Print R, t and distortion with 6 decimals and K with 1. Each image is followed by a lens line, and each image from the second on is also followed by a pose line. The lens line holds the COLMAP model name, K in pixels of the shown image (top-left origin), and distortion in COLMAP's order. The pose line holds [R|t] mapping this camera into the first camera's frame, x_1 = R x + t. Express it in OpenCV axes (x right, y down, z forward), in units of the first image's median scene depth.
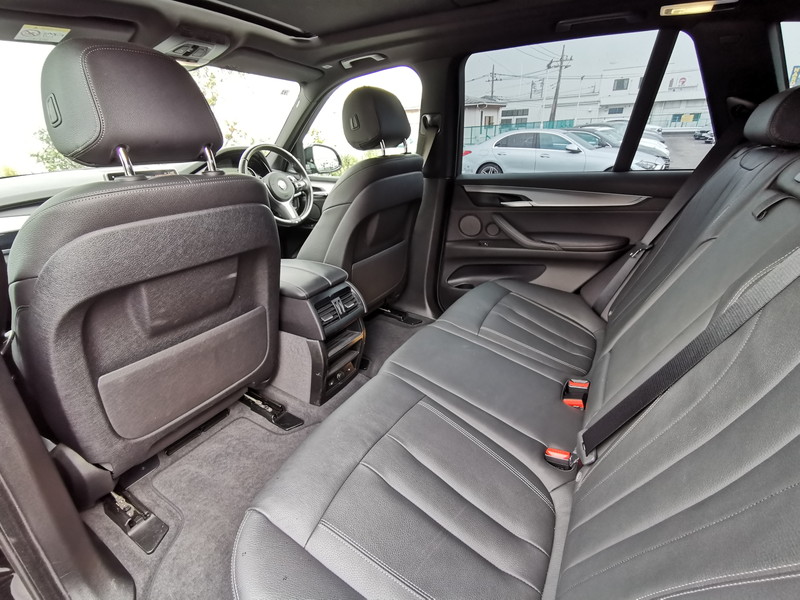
lens RADIAL K [[372.0, 0, 401.1], [0, 372.0, 298.9], [0, 0, 1]] dist [0.021570, -0.011941]
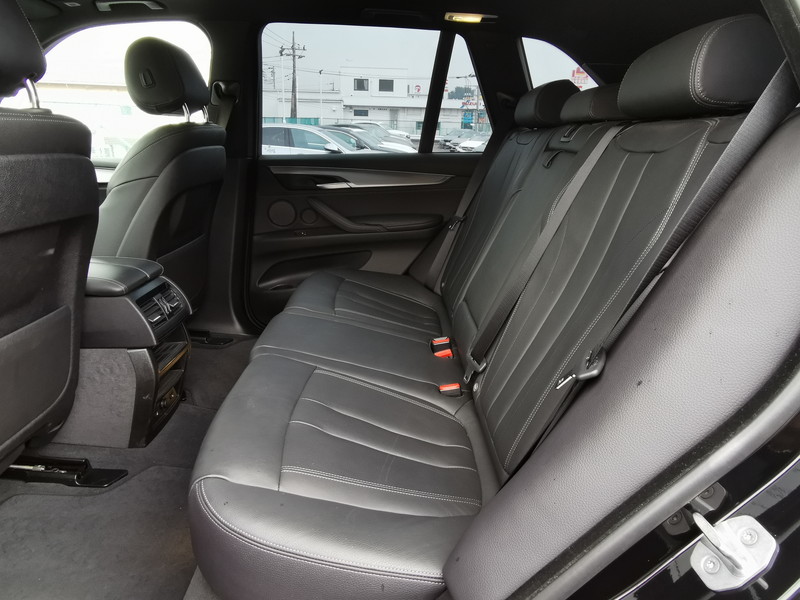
lens RADIAL K [[524.6, 0, 405.1], [0, 524.6, 301.7], [0, 0, 1]] dist [-0.007249, 0.021283]
pose [[0.841169, -0.112958, 0.528843, -0.280019], [0.169102, 0.983841, -0.058828, 0.142947], [-0.513653, 0.138912, 0.846678, -0.154280]]
